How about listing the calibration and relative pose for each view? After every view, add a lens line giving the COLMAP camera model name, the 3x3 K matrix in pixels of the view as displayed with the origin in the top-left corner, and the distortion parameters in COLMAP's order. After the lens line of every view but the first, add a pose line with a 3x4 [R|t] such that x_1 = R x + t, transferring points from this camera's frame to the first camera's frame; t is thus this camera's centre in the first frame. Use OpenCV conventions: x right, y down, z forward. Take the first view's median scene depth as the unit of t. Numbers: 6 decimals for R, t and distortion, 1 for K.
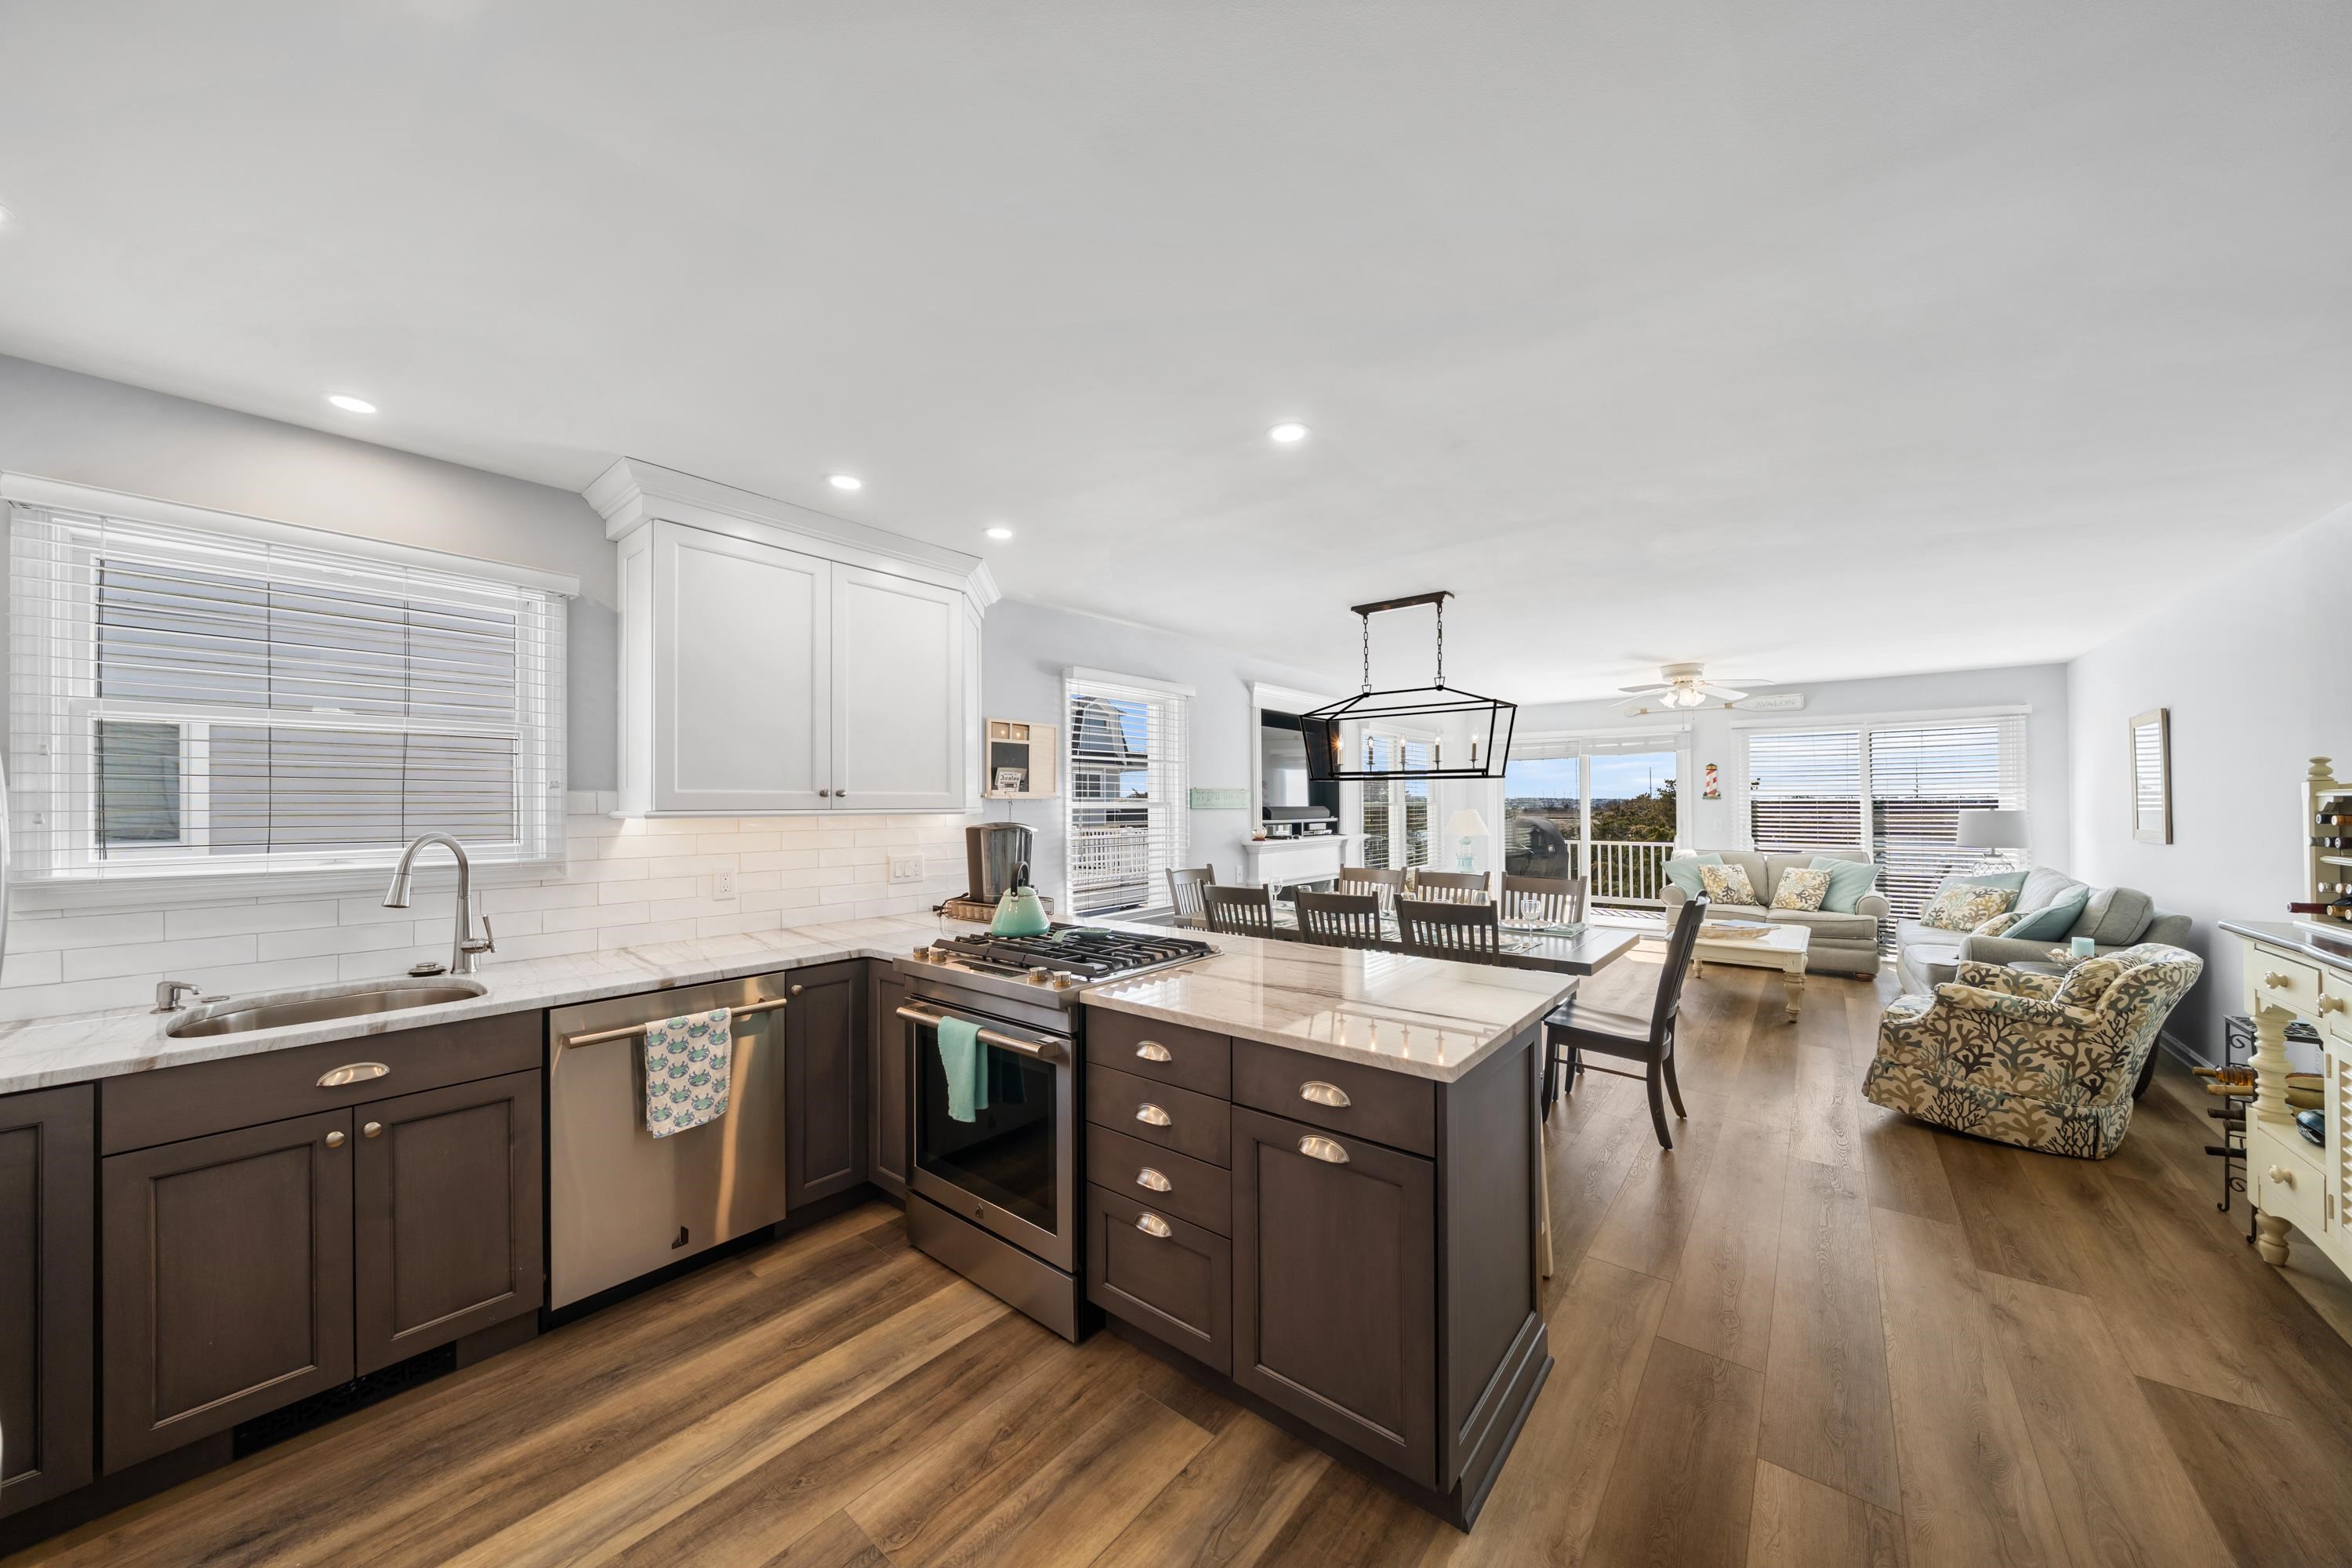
lens RADIAL K [[799.9, 0, 1169.9], [0, 799.9, 795.3], [0, 0, 1]] dist [-0.002630, -0.000210]
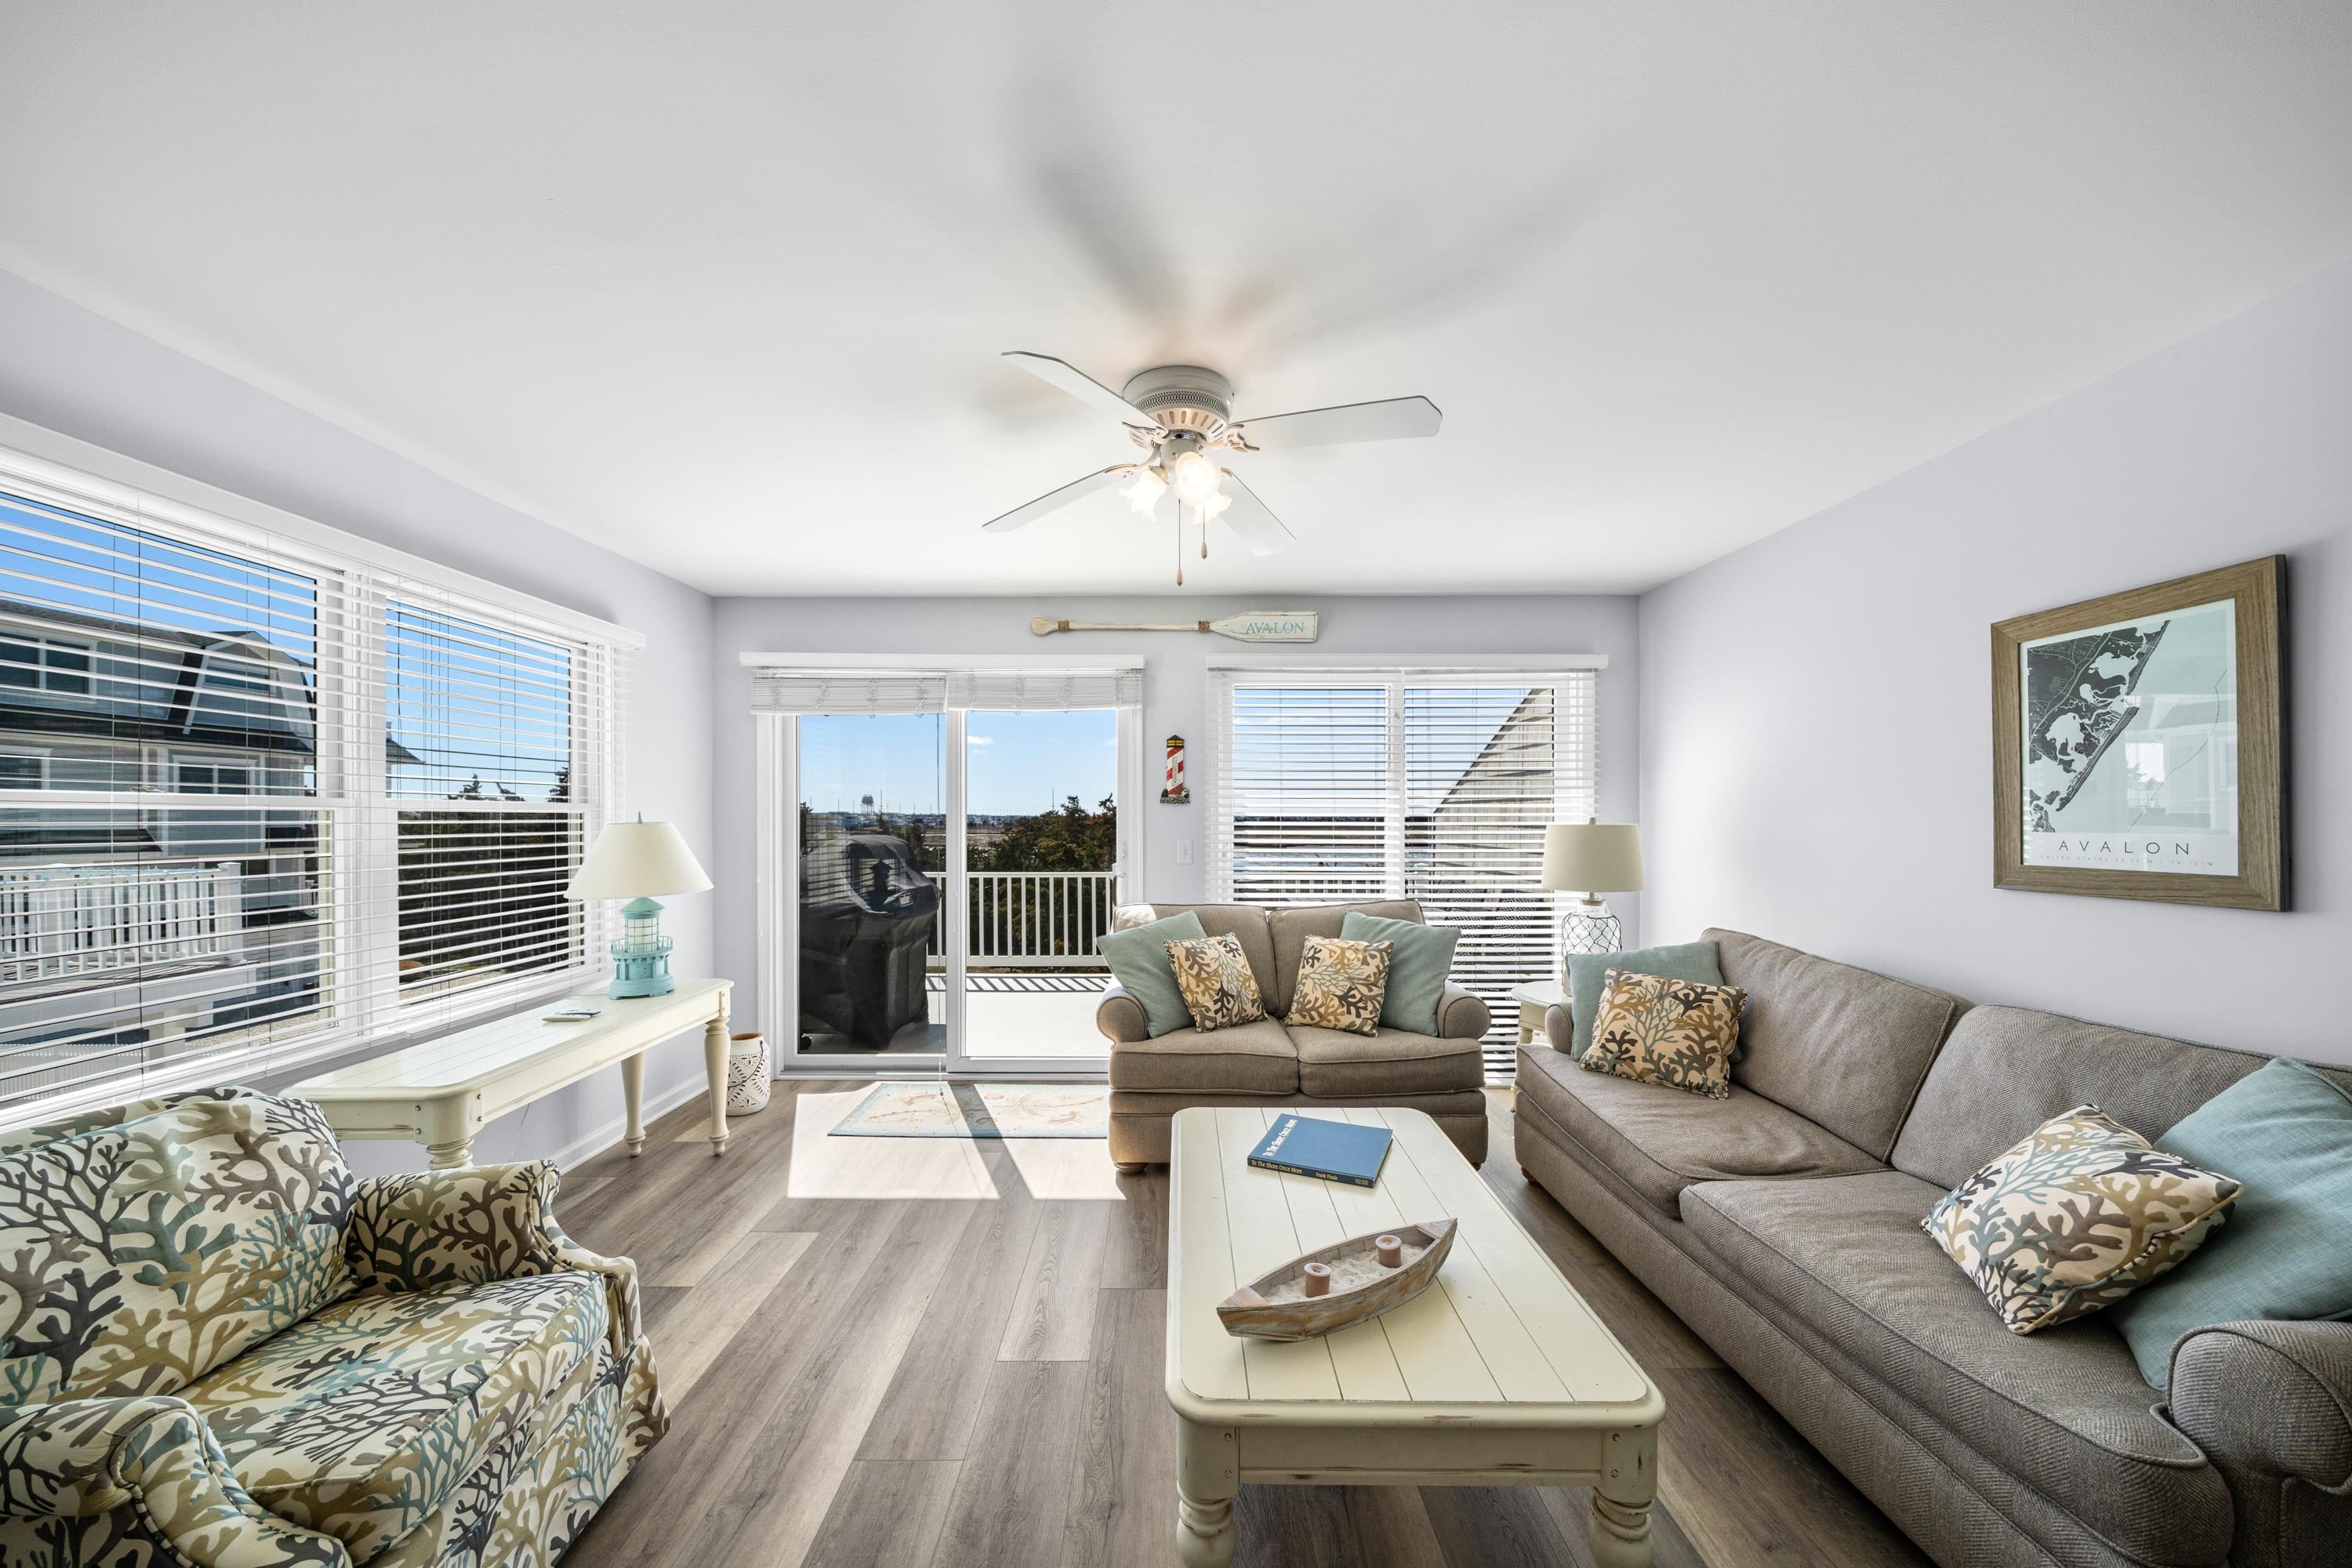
lens RADIAL K [[811.8, 0, 1171.6], [0, 811.8, 815.7], [0, 0, 1]] dist [-0.001294, -0.000072]
pose [[0.773384, 0.007040, 0.633899, 1.002956], [-0.010579, 0.999942, 0.001803, 0.035365], [-0.633850, -0.008101, 0.773414, 1.745188]]
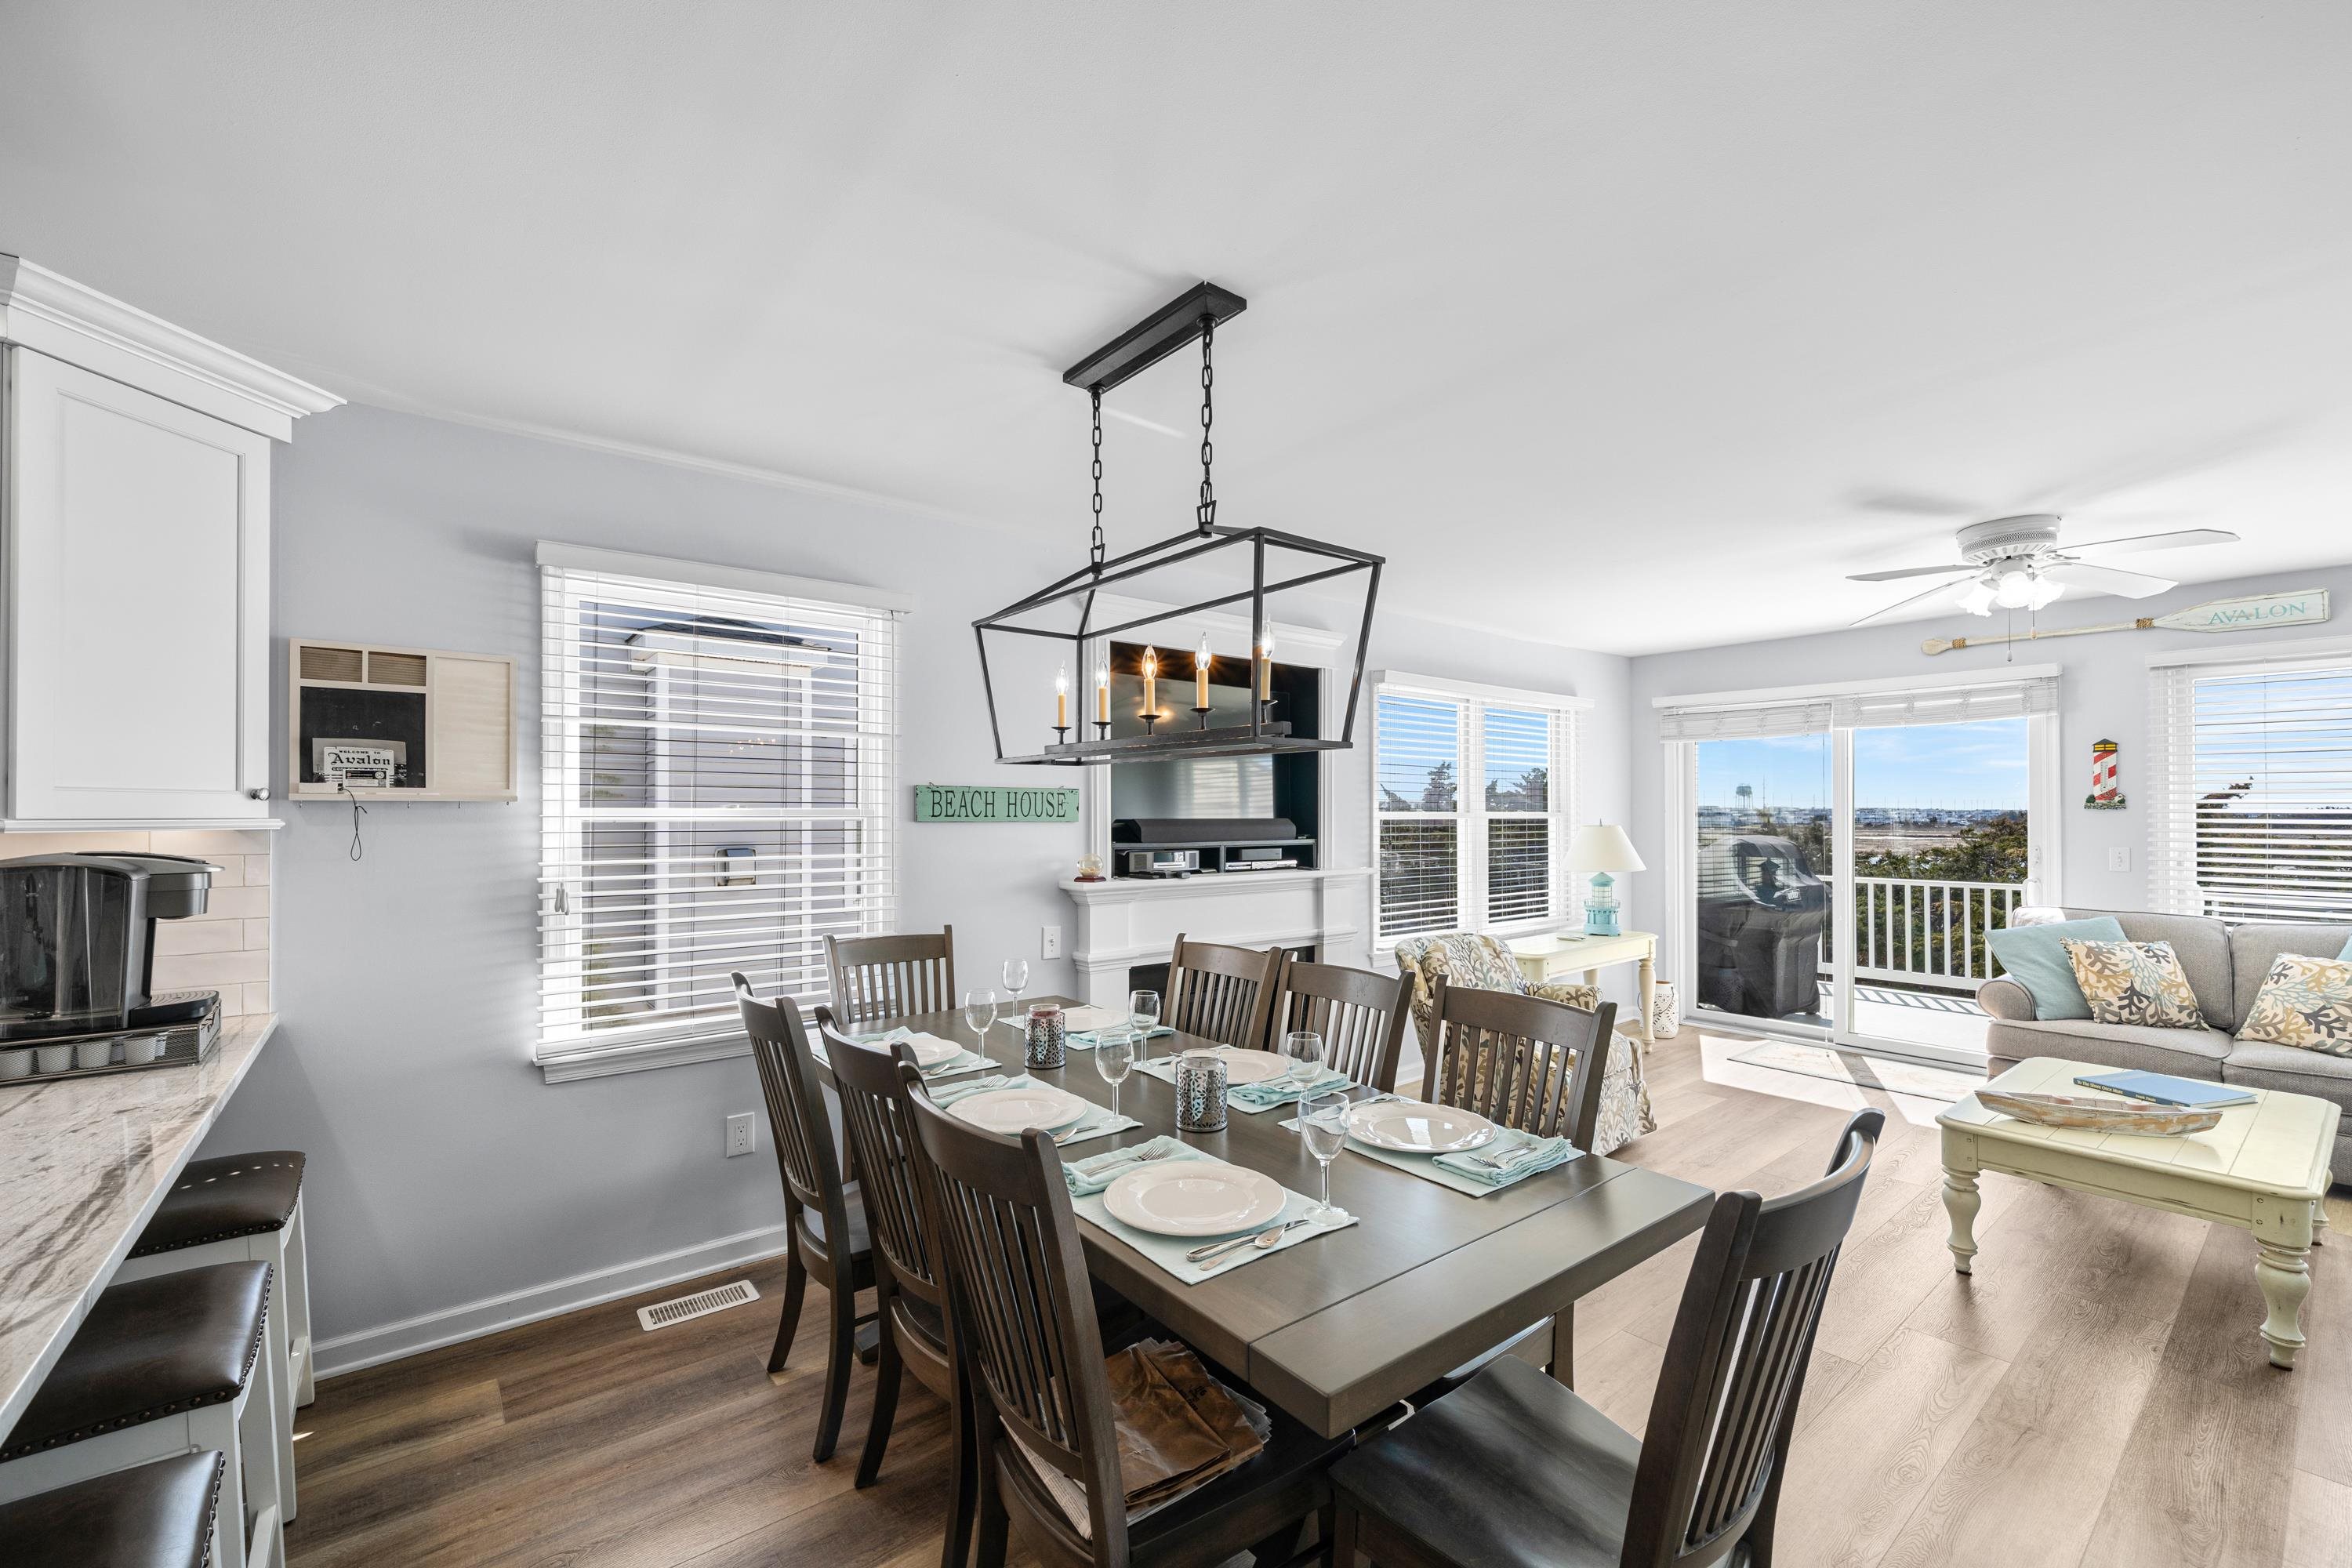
lens RADIAL K [[958.9, 0, 1167.0], [0, 958.9, 806.0], [0, 0, 1]] dist [-0.000454, -0.000209]
pose [[0.977088, 0.003368, -0.212808, 0.657530], [-0.002553, 0.999988, 0.004105, 0.005597], [0.212819, -0.003468, 0.977086, 0.808992]]
